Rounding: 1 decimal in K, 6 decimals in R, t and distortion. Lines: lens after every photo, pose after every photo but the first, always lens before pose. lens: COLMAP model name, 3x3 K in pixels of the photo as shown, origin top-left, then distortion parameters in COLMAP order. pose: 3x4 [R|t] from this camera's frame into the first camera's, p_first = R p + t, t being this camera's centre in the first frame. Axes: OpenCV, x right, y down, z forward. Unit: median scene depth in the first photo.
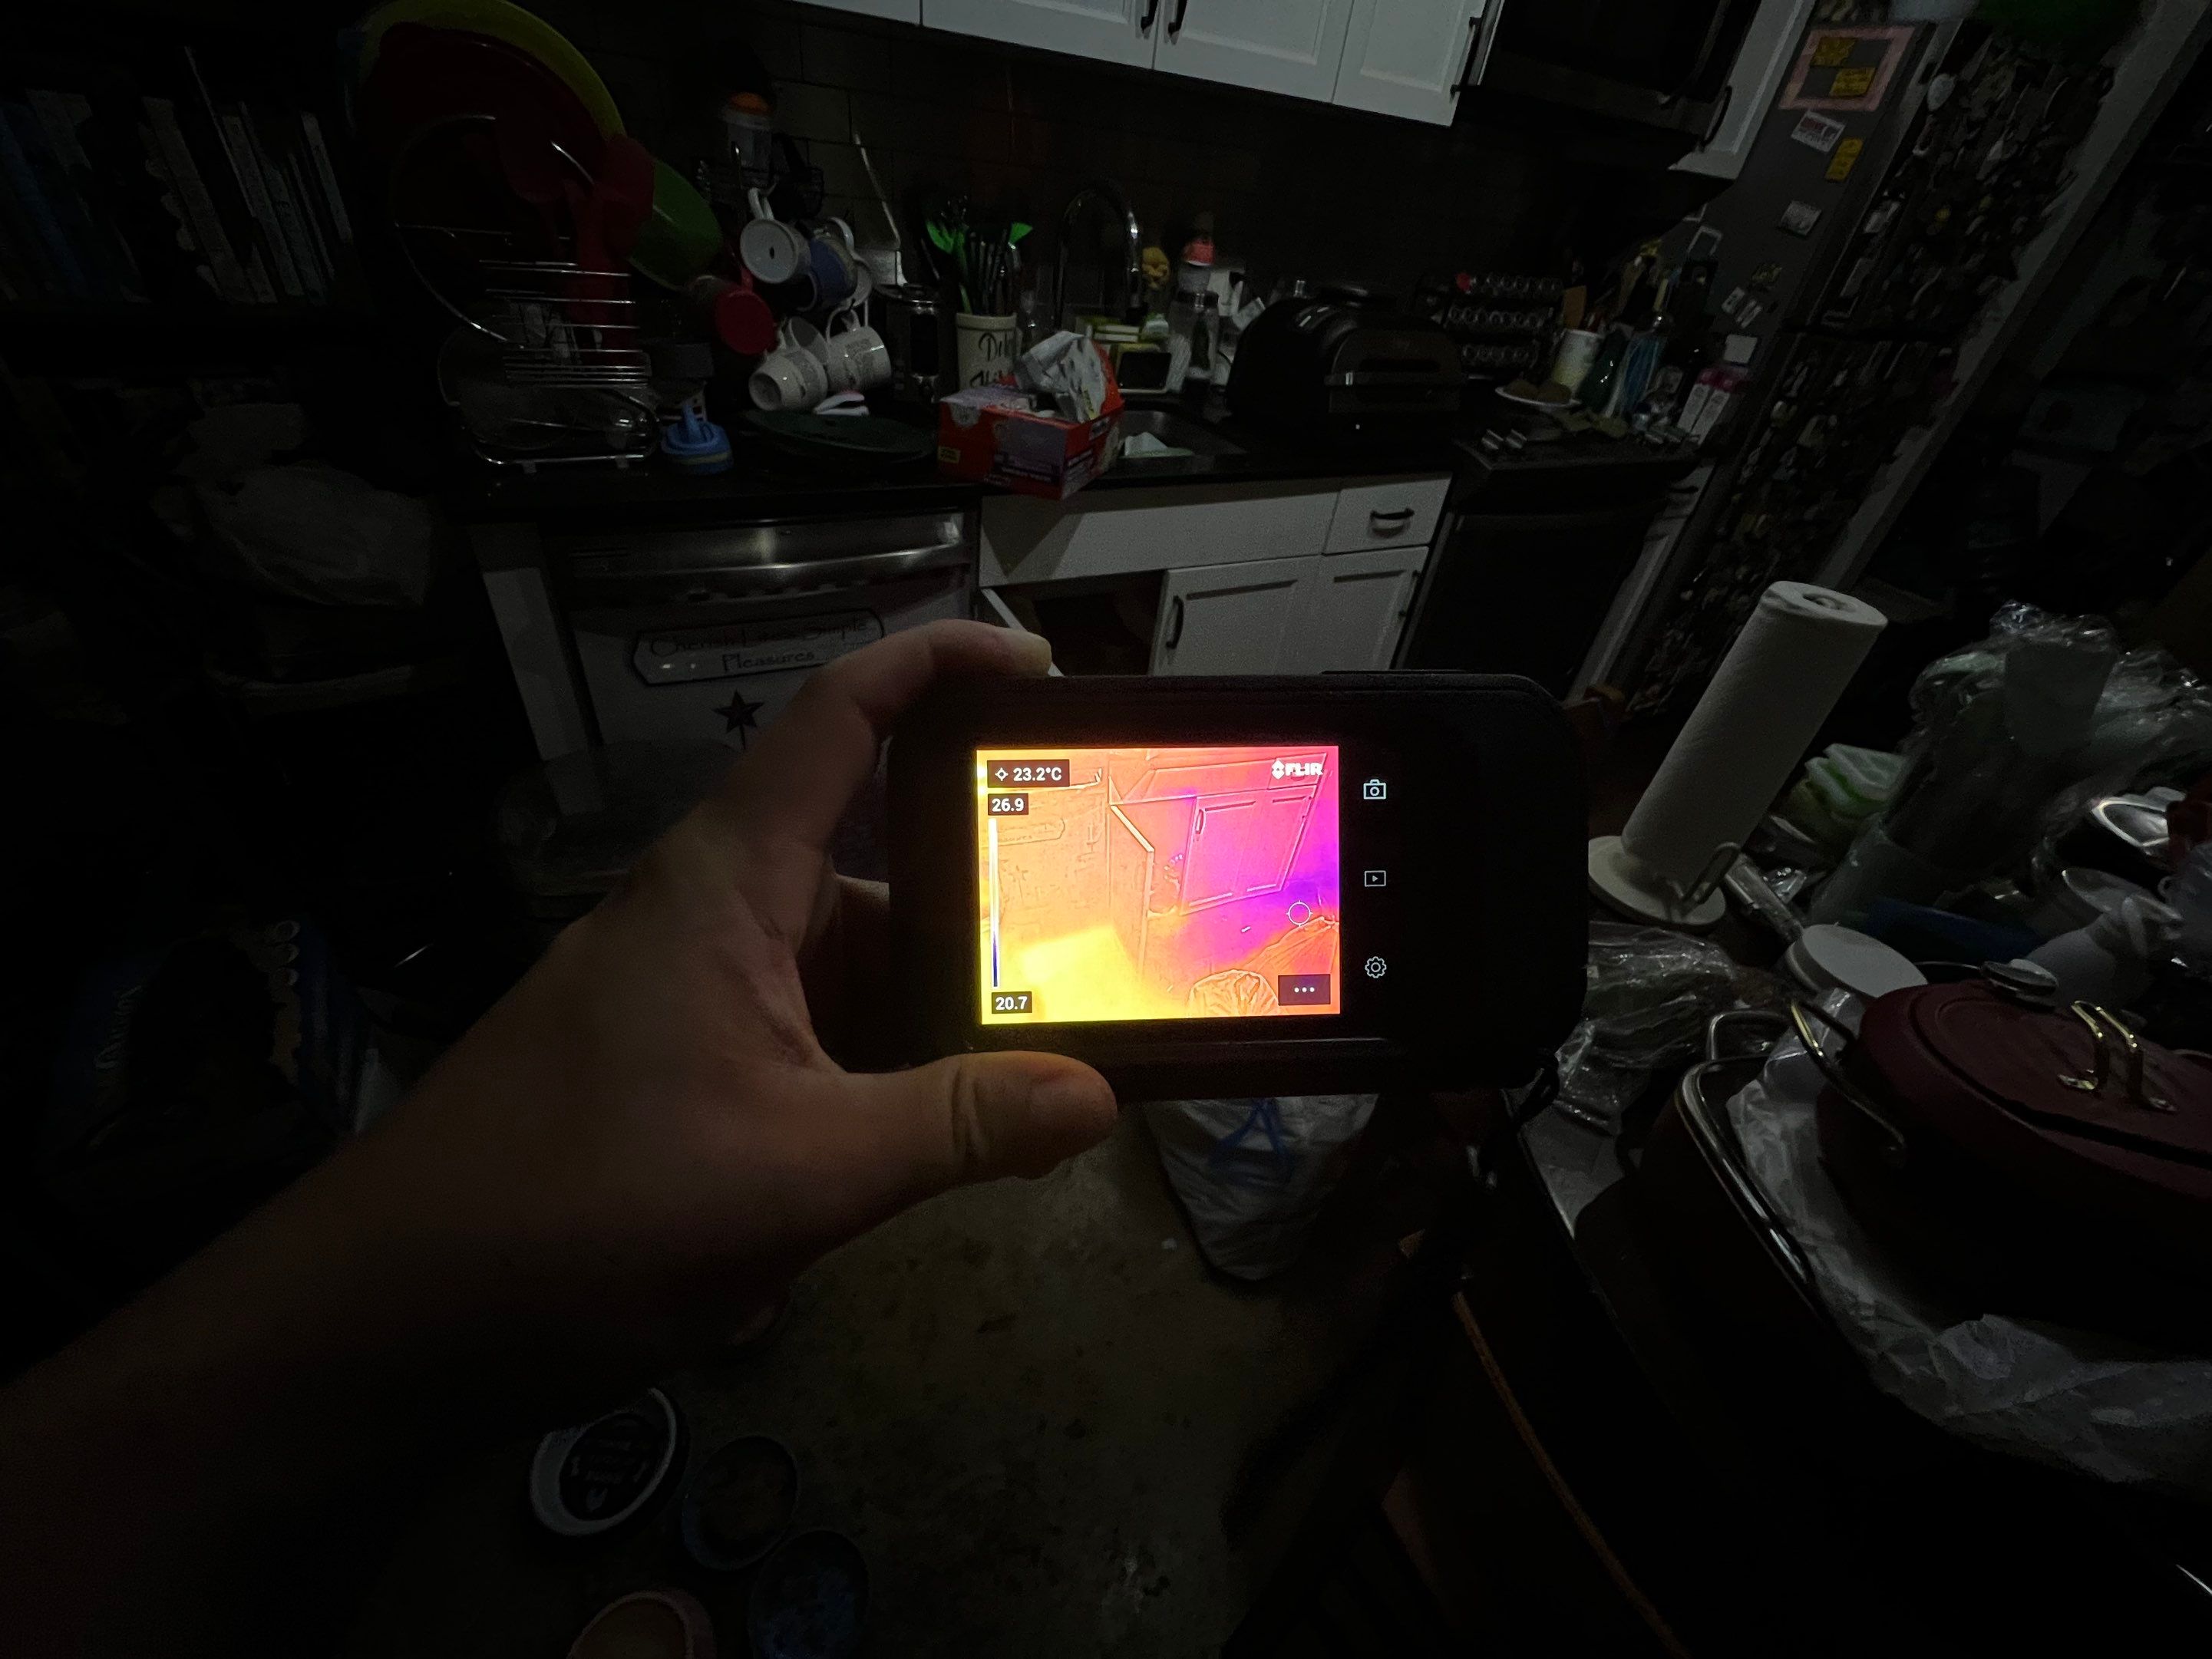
lens RADIAL K [[884.0, 0, 1101.2], [0, 884.0, 822.7], [0, 0, 1]] dist [-0.001305, 0.000168]
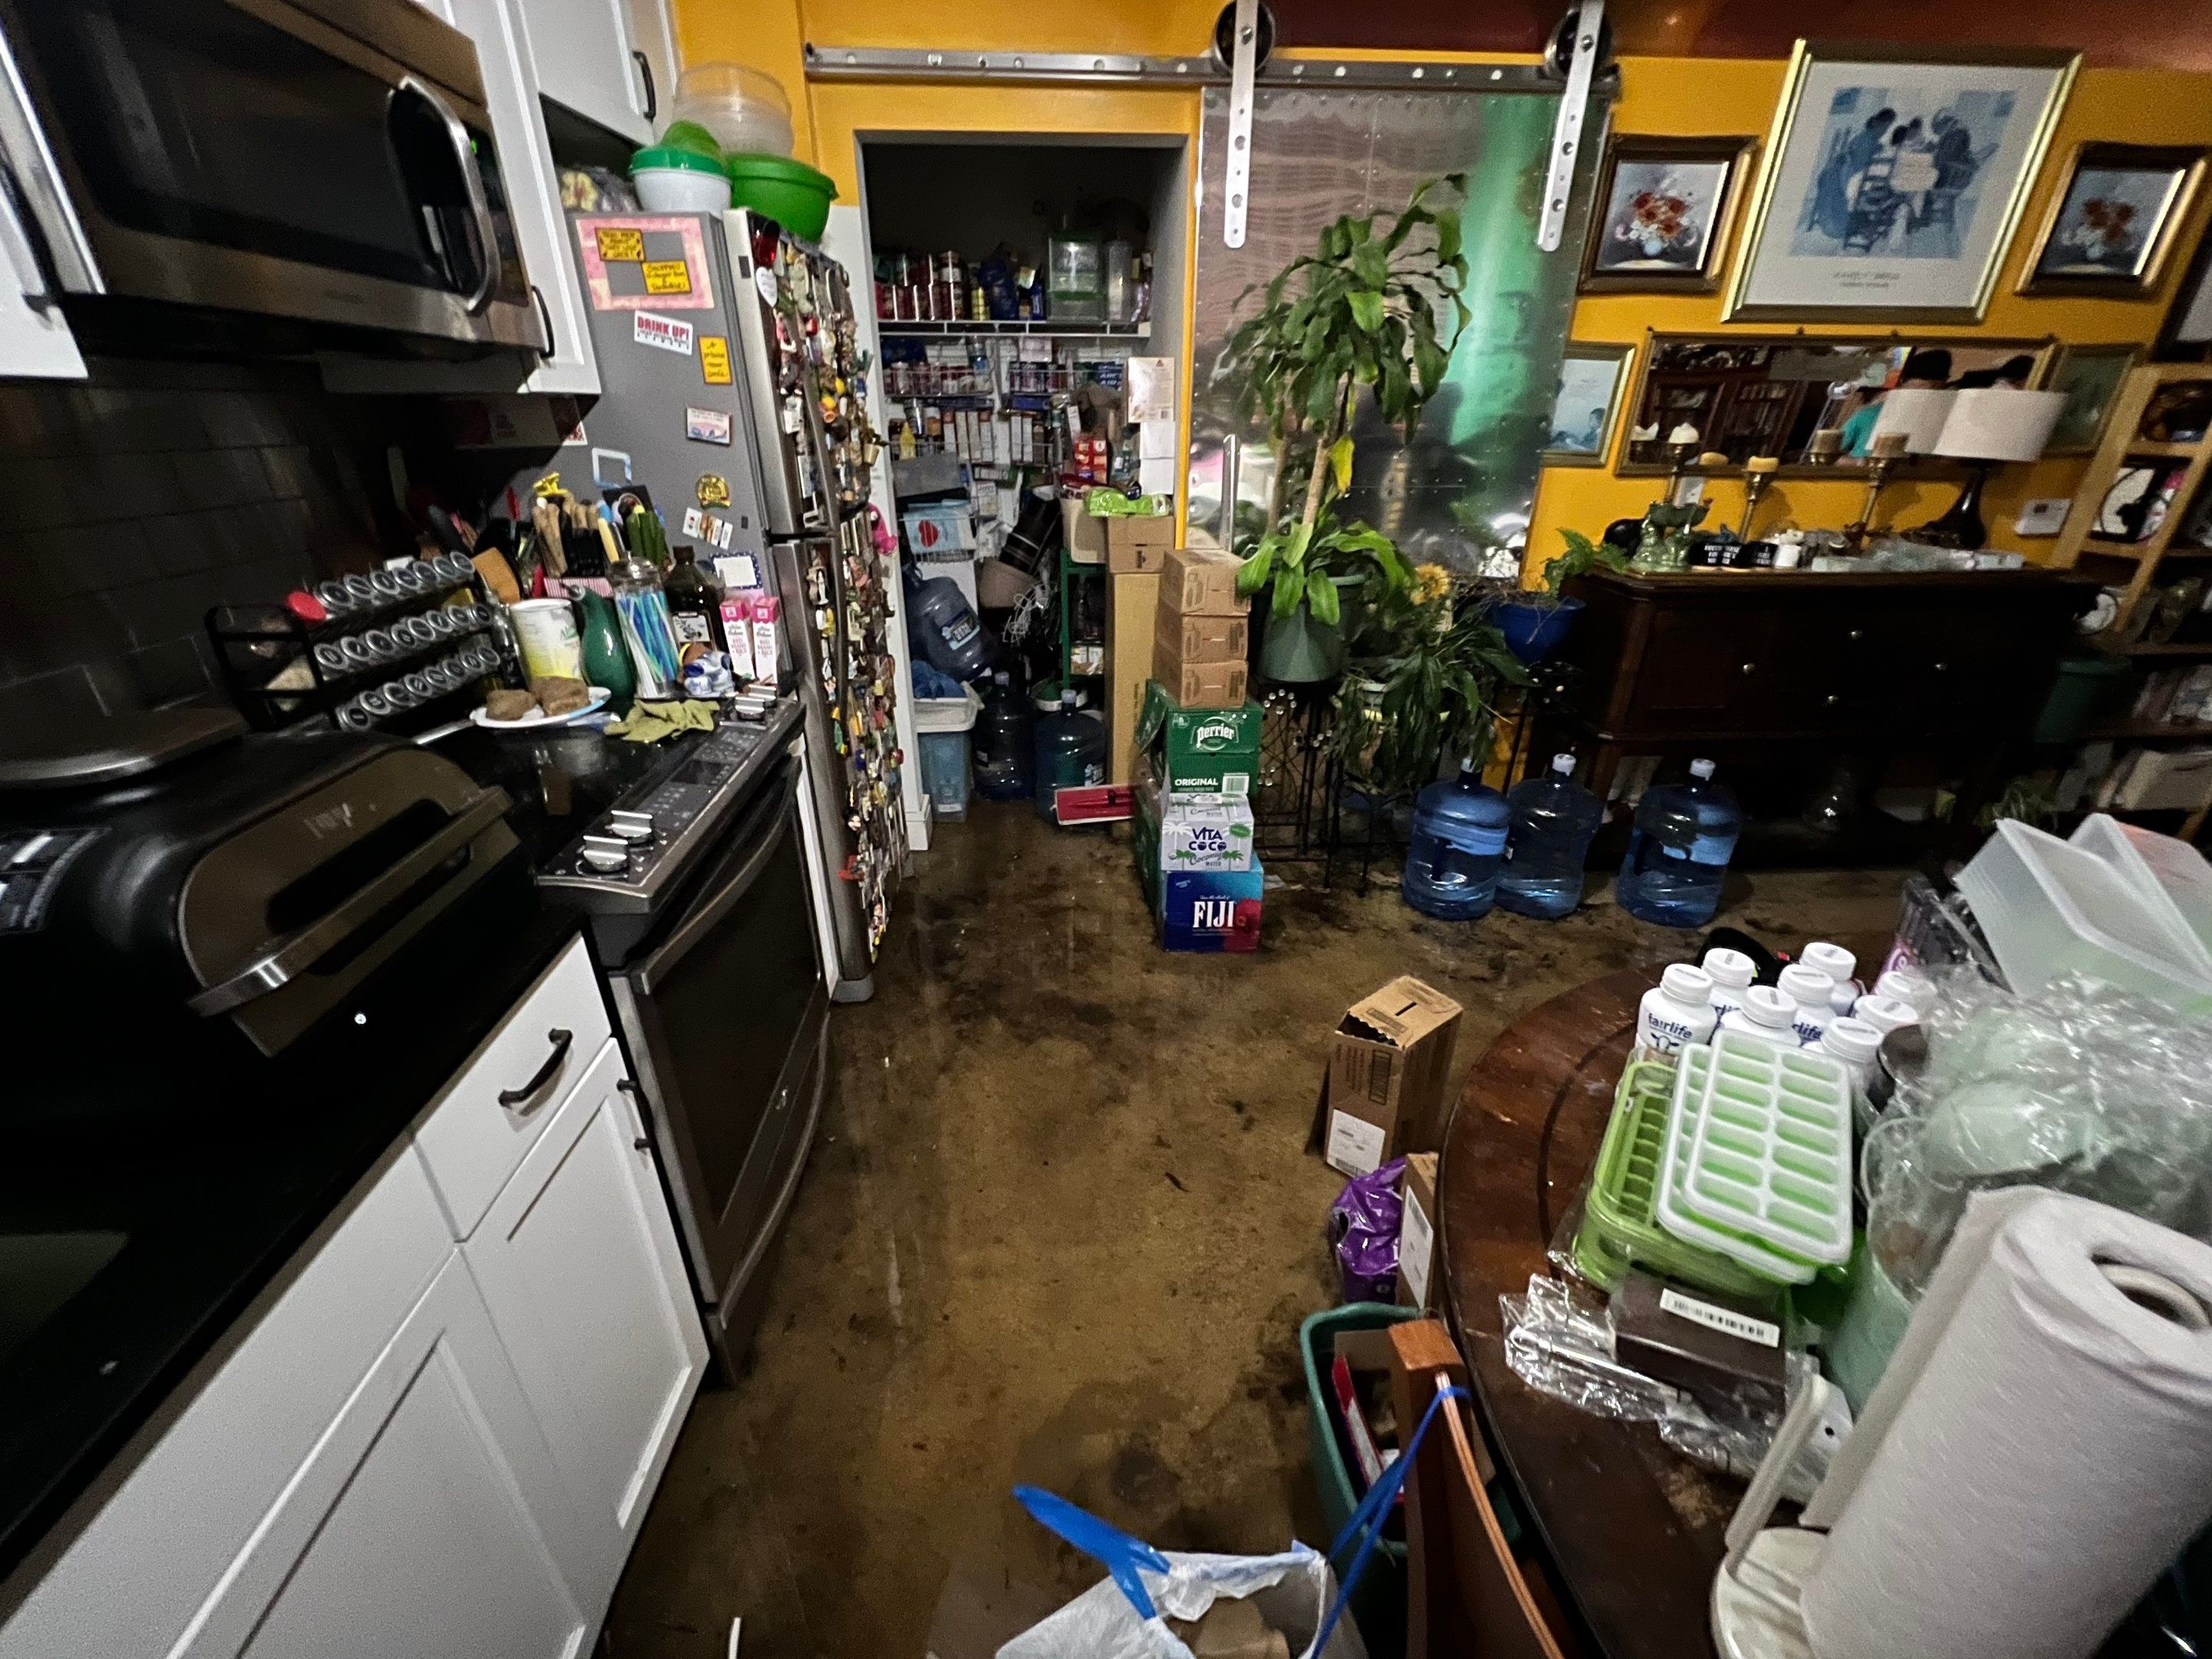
lens RADIAL K [[884.0, 0, 1101.2], [0, 884.0, 822.7], [0, 0, 1]] dist [-0.001305, 0.000168]
pose [[0.418809, -0.483437, 0.768692, 0.124888], [0.588524, 0.789165, 0.175665, -0.306277], [-0.691548, 0.378823, 0.615024, 0.360910]]
